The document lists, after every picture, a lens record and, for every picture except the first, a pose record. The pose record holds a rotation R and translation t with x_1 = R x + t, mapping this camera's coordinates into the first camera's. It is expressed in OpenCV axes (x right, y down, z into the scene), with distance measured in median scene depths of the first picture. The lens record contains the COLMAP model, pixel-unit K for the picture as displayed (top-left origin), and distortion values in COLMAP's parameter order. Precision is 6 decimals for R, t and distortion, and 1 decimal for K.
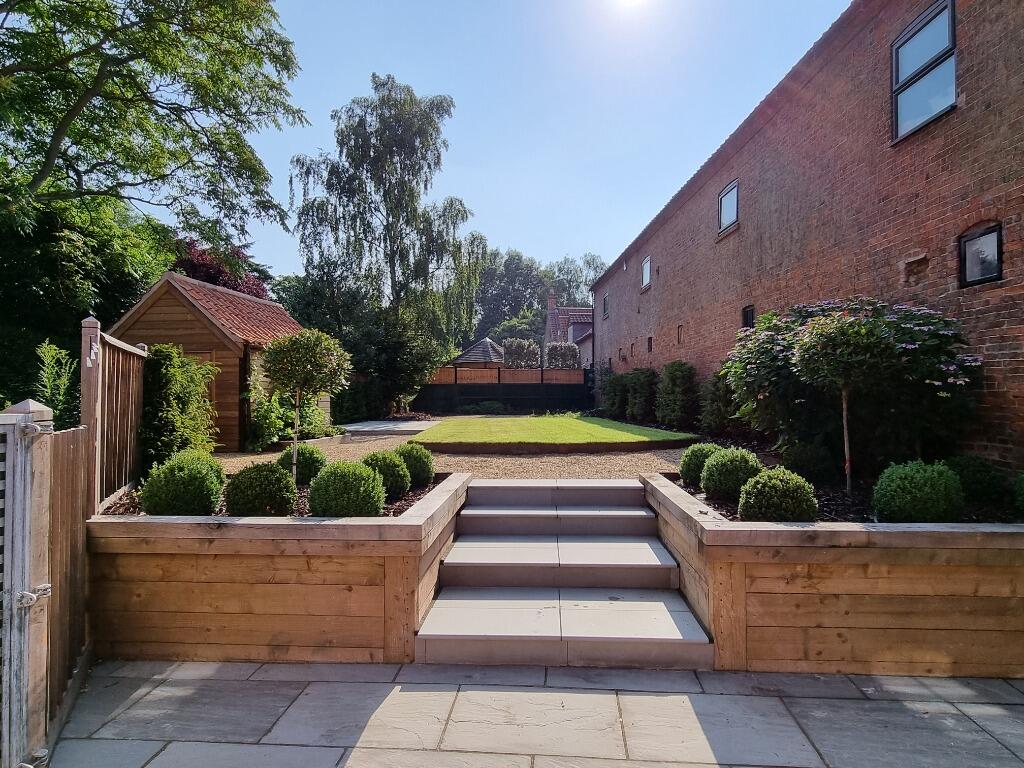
lens RADIAL K [[566.0, 0, 519.8], [0, 566.0, 383.4], [0, 0, 1]] dist [0.003446, -0.000588]
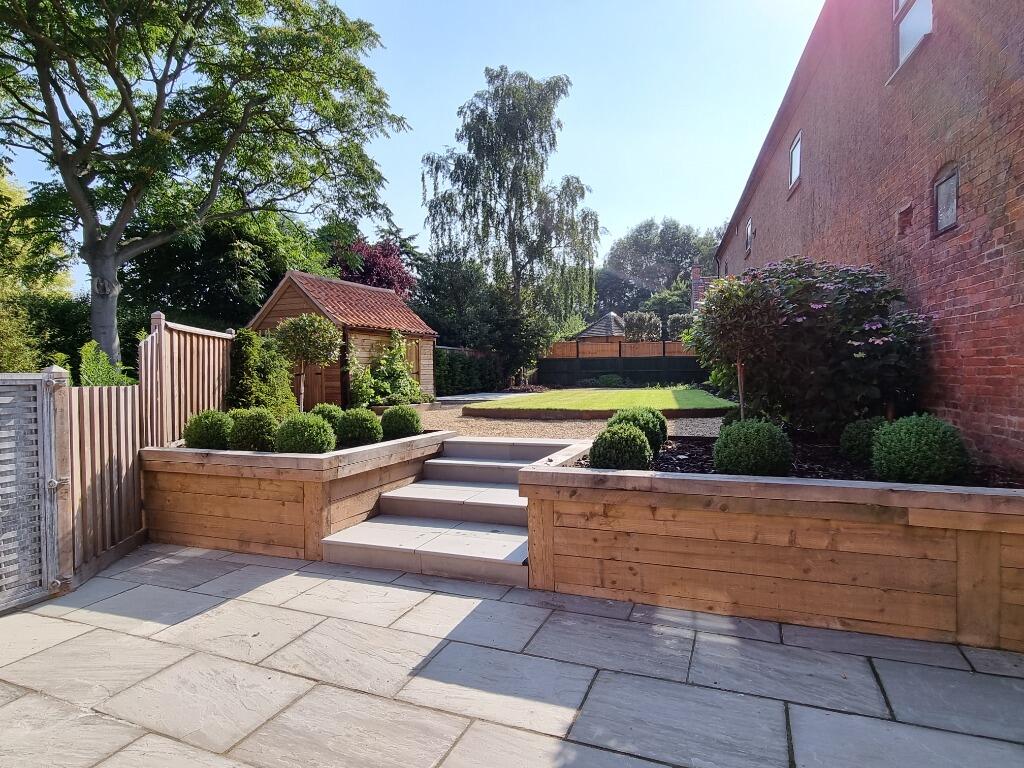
lens RADIAL K [[566.0, 0, 519.8], [0, 566.0, 383.4], [0, 0, 1]] dist [0.003446, -0.000588]
pose [[0.953552, -0.002502, -0.301218, 0.242921], [0.015275, 0.999081, 0.040056, 0.009830], [0.300840, -0.042796, 0.952714, -0.043142]]
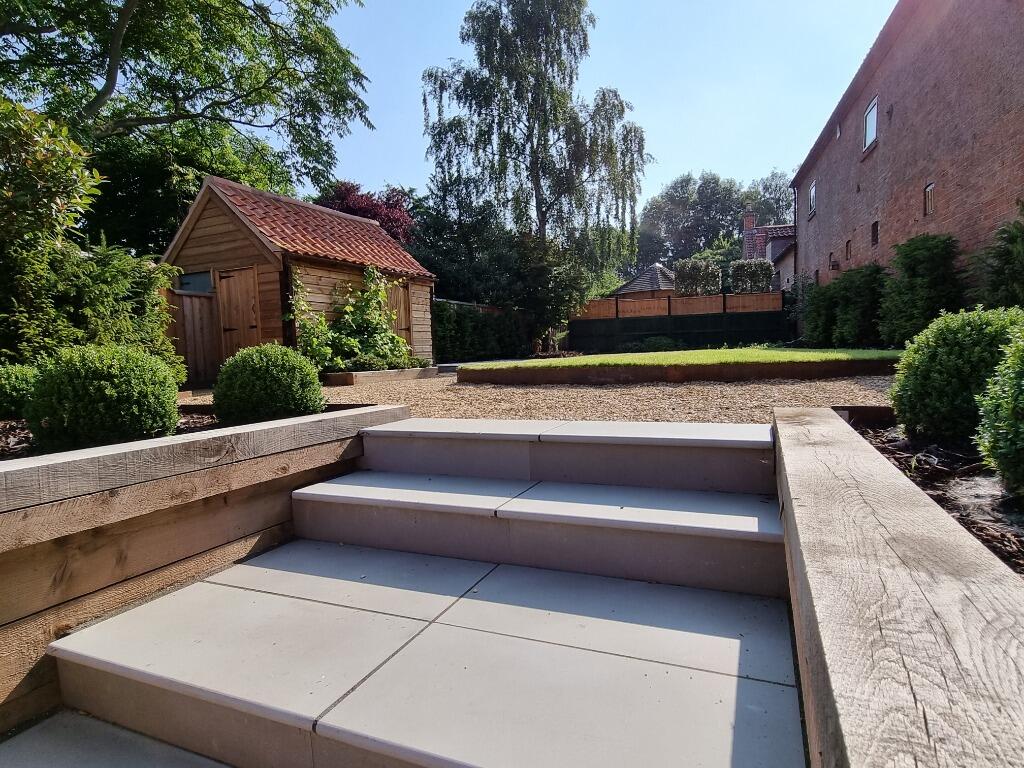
lens RADIAL K [[566.0, 0, 519.8], [0, 566.0, 383.4], [0, 0, 1]] dist [0.003446, -0.000588]
pose [[0.938091, -0.006194, -0.346333, 0.111214], [0.035841, 0.996209, 0.079262, 0.064444], [0.344530, -0.086768, 0.934757, 0.356977]]
